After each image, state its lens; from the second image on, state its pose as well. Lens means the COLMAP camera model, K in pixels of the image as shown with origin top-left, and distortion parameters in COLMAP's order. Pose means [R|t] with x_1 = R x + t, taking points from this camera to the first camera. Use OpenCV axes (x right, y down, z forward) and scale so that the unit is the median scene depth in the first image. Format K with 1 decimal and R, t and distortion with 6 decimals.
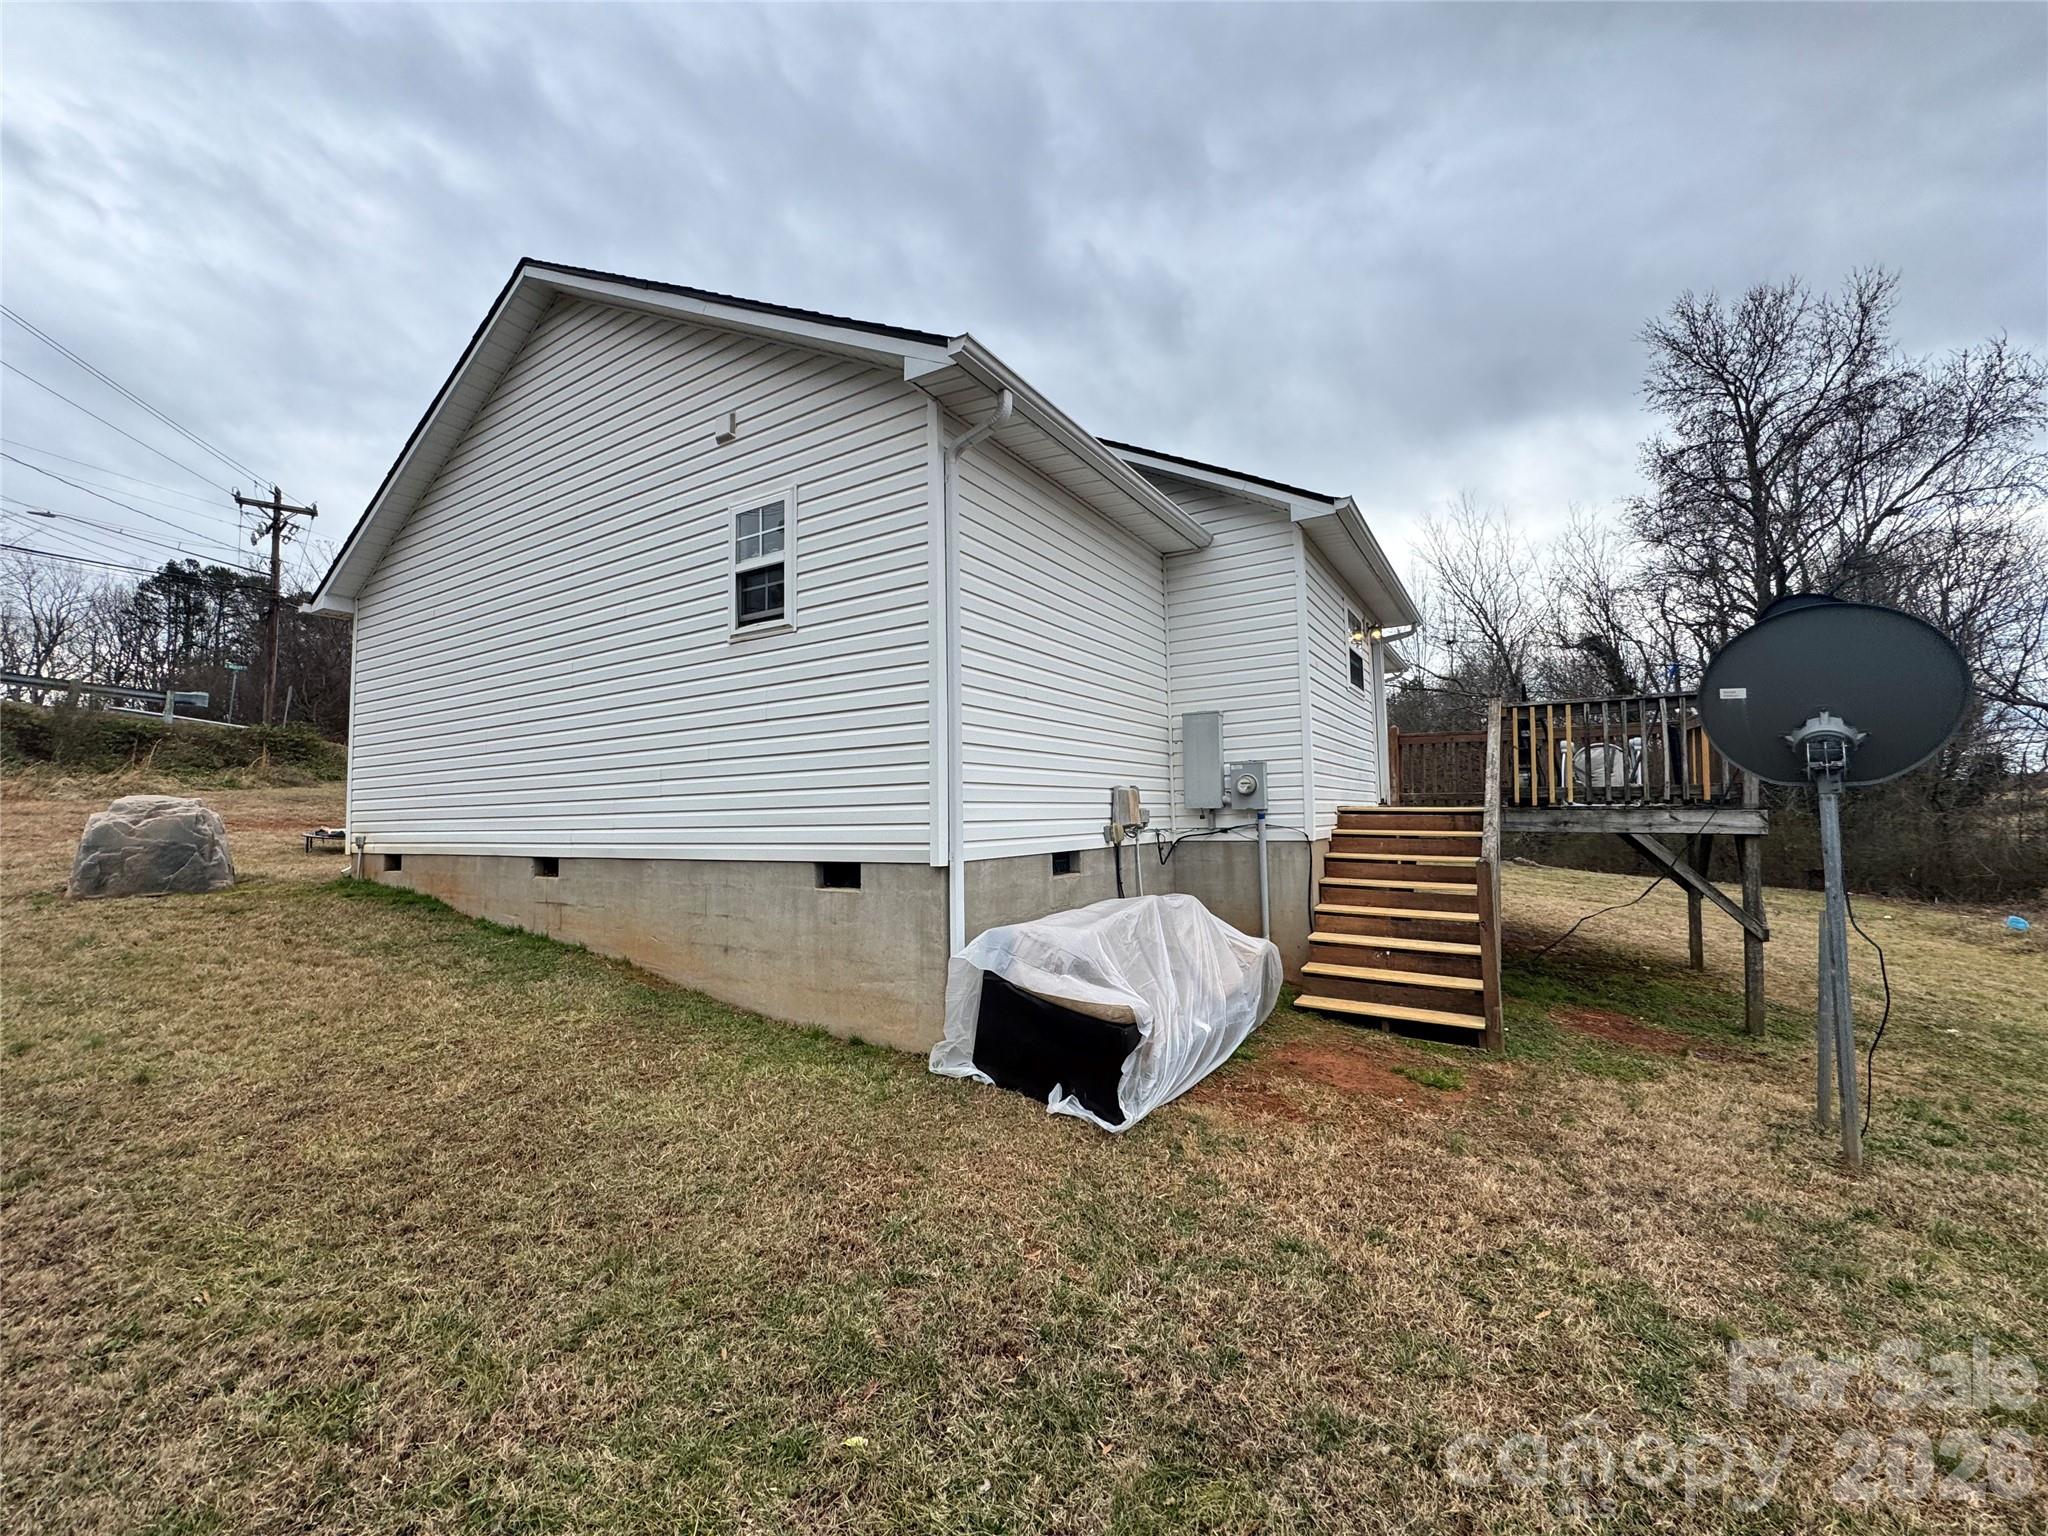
lens RADIAL K [[817.1, 0, 1020.7], [0, 817.1, 772.4], [0, 0, 1]] dist [-0.004425, 0.000897]
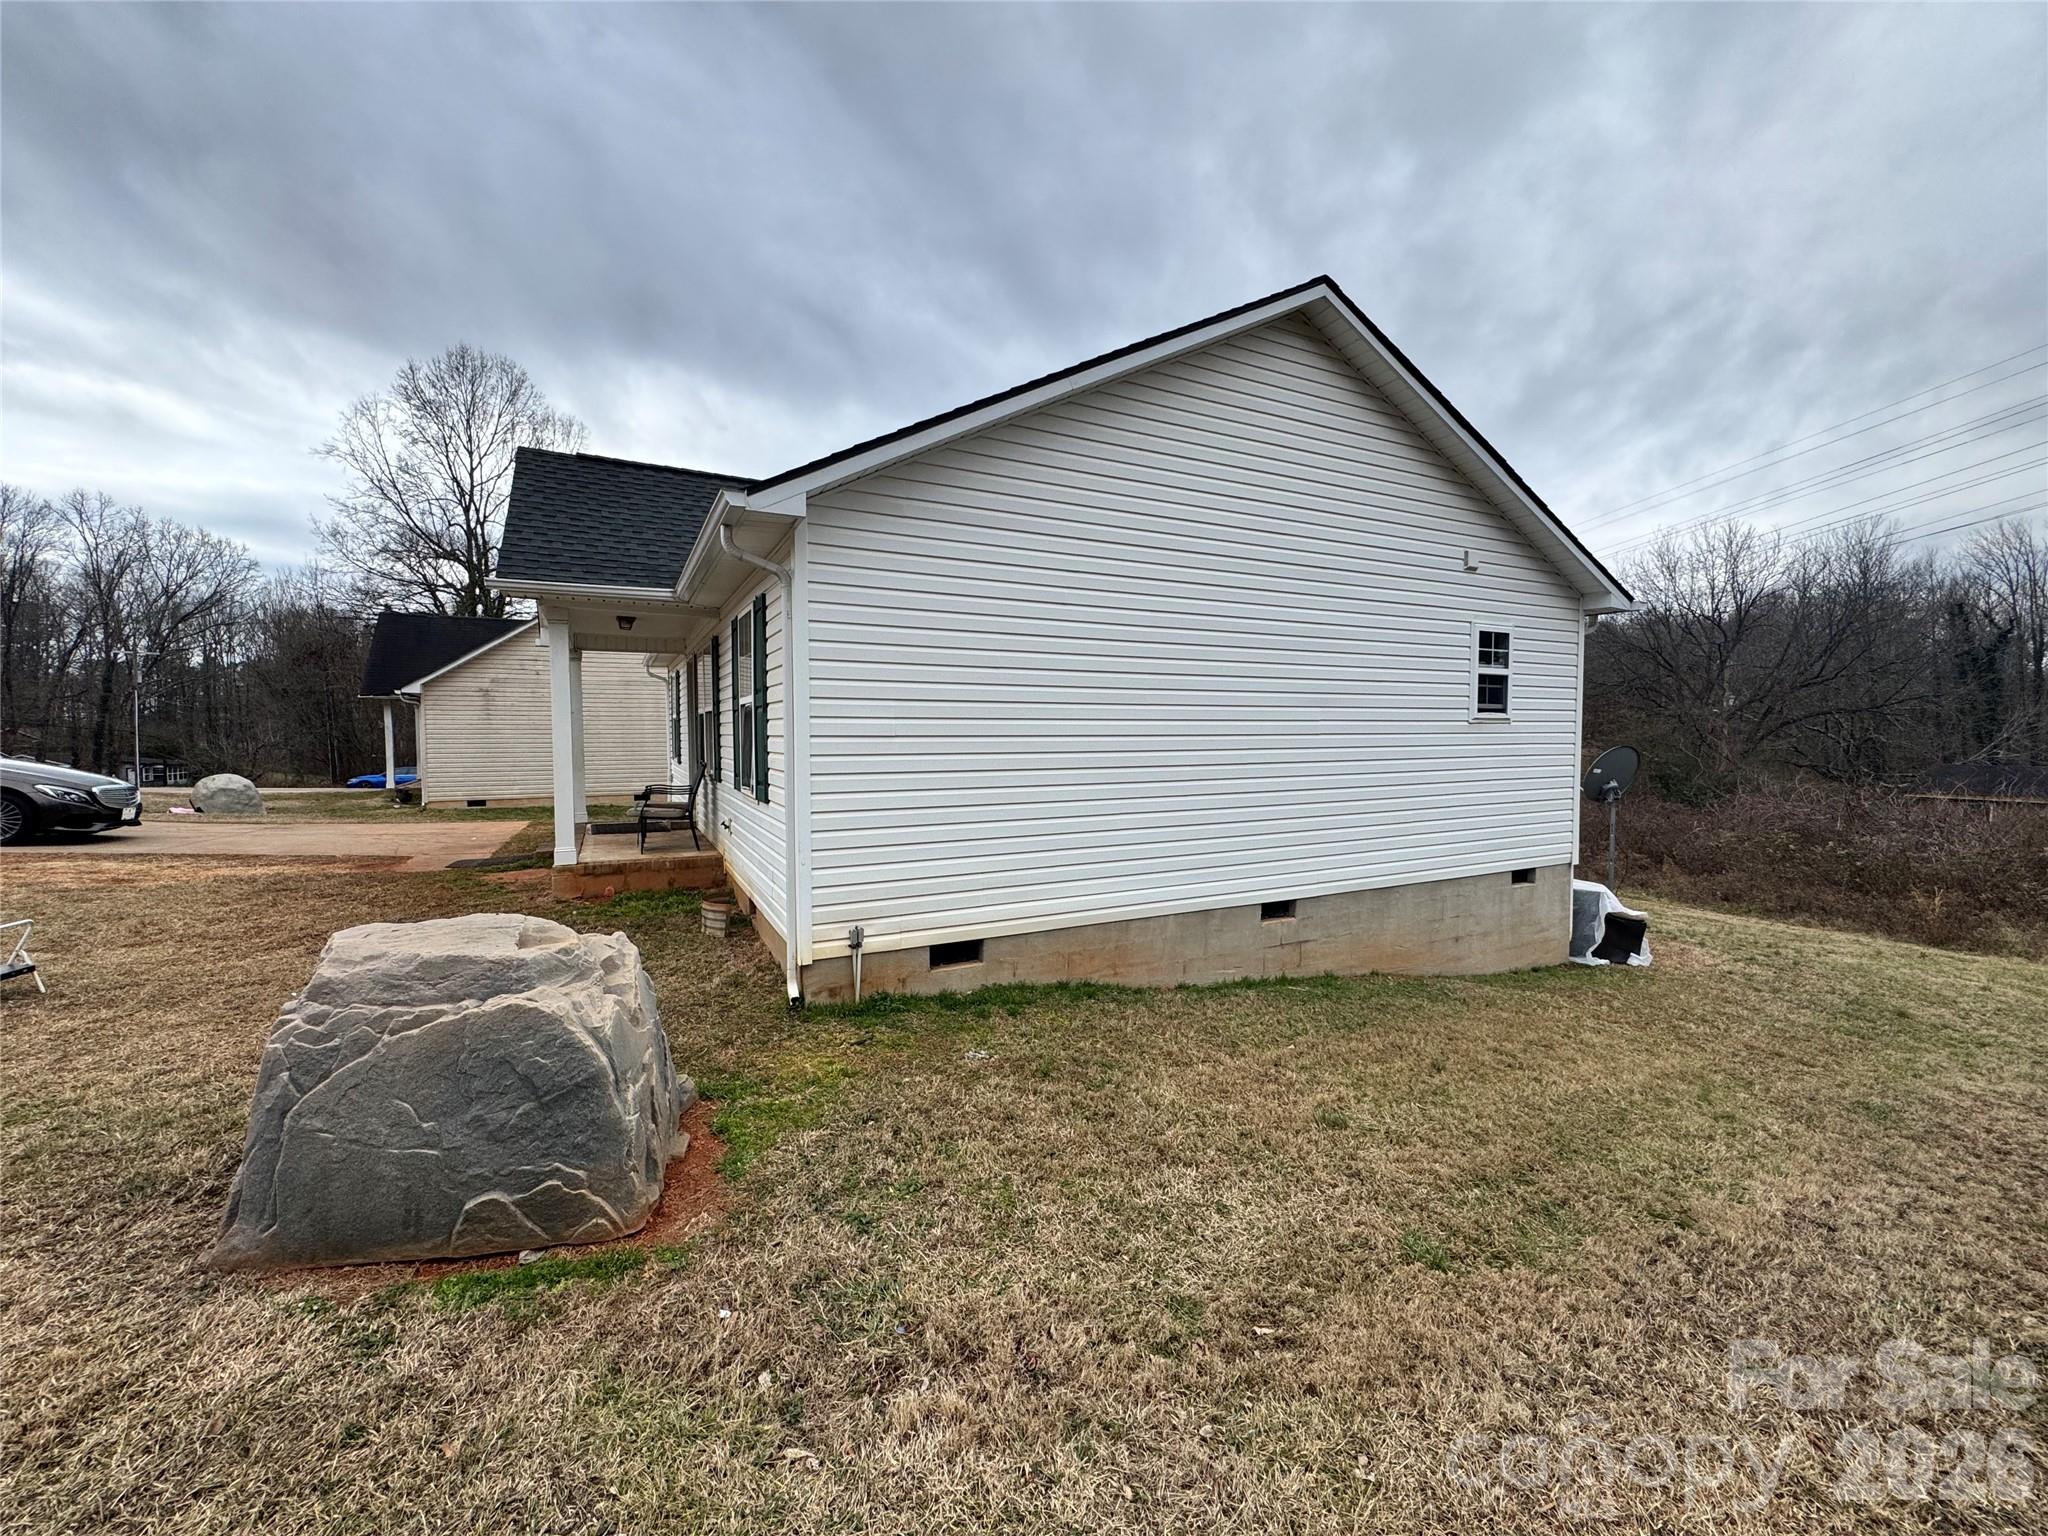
lens RADIAL K [[817.1, 0, 1021.8], [0, 817.1, 771.2], [0, 0, 1]] dist [-0.004425, 0.000897]
pose [[0.512907, -0.020503, 0.858199, -1.972476], [-0.050956, 0.997225, 0.054279, -0.113698], [-0.856931, -0.071570, 0.510439, 0.953328]]
